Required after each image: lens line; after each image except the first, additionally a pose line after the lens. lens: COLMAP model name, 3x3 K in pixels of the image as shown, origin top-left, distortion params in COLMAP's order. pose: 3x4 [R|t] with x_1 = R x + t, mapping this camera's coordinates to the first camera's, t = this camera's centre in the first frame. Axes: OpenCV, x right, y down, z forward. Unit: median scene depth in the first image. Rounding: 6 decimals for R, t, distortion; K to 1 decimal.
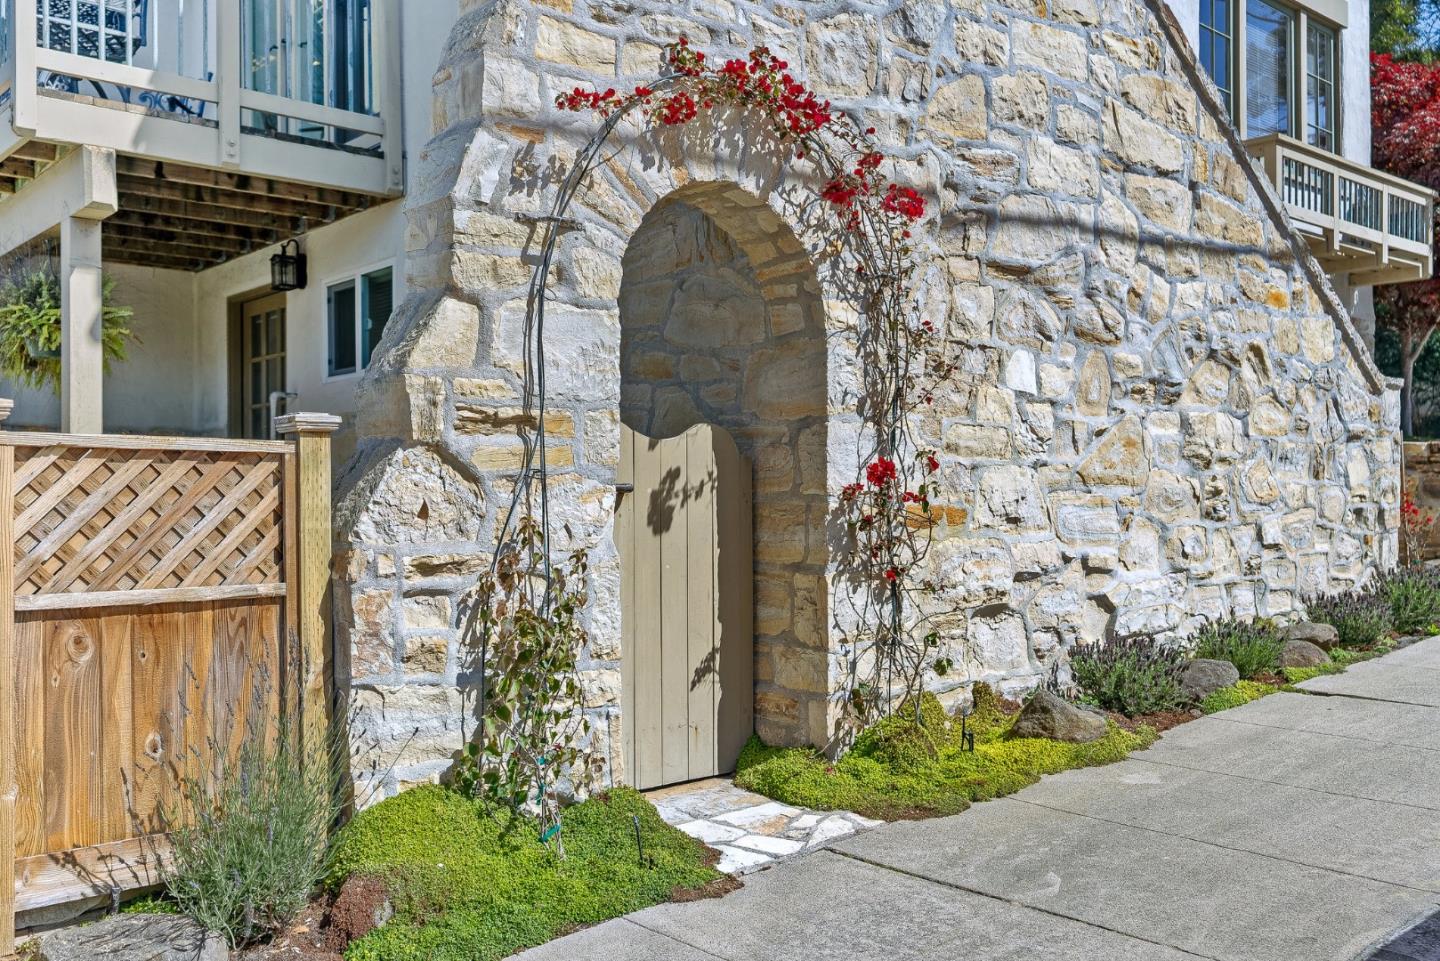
lens RADIAL K [[1306.9, 0, 718.9], [0, 1306.9, 485.9], [0, 0, 1]] dist [0.010142, 0.000000]
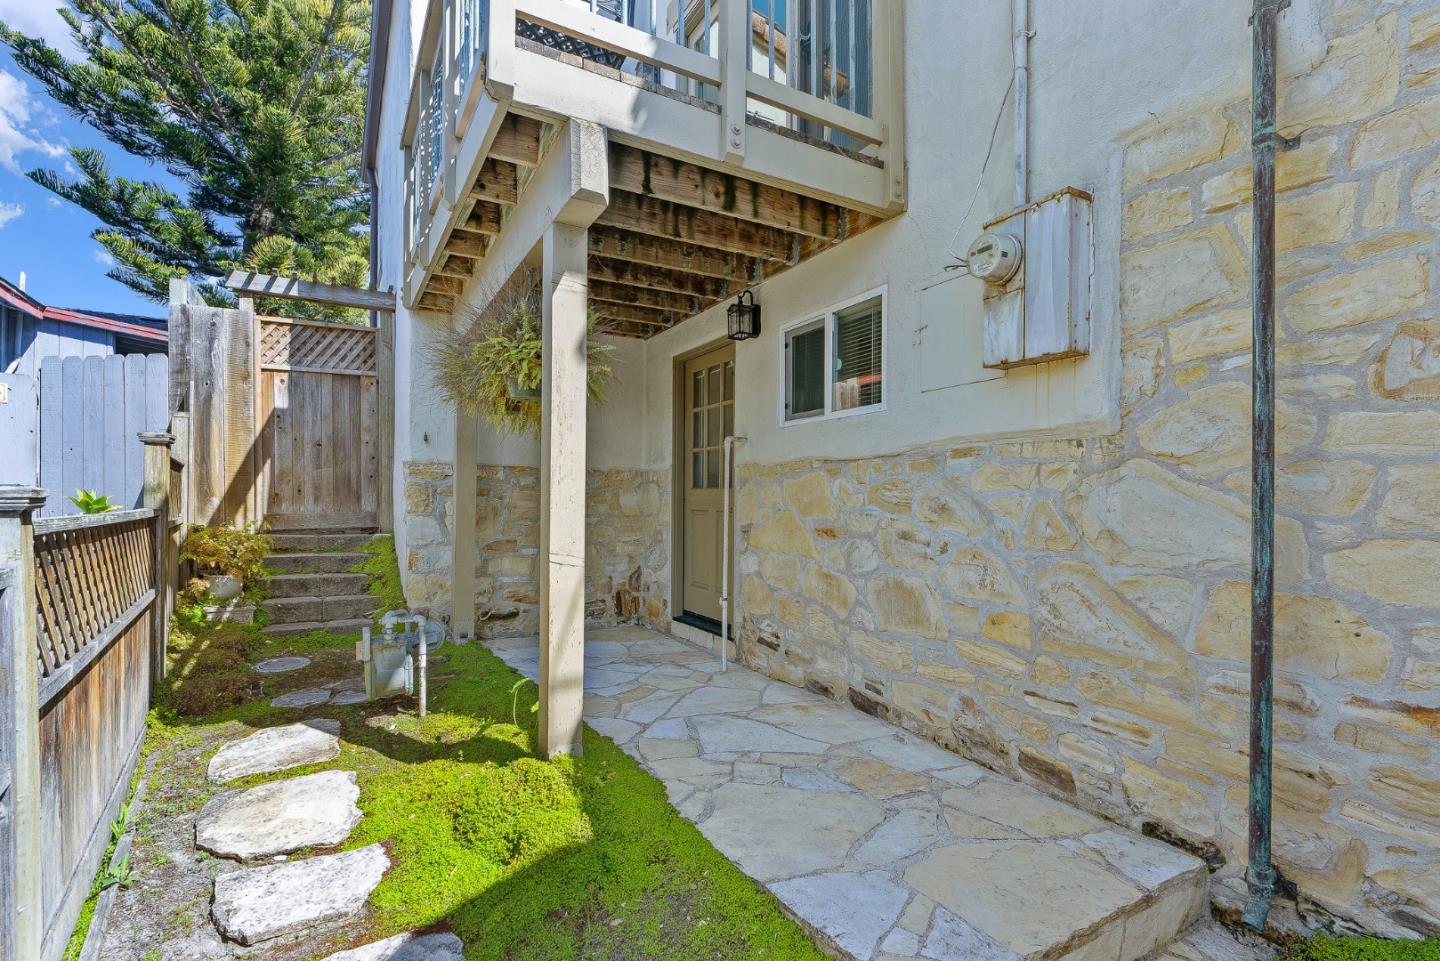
lens RADIAL K [[656.1, 0, 720.2], [0, 656.1, 484.1], [0, 0, 1]] dist [0.001577, 0.000268]
pose [[0.979835, 0.009388, -0.199586, -0.270054], [-0.010291, 0.999941, -0.003489, -0.035516], [0.199542, 0.005473, 0.979874, 0.541016]]
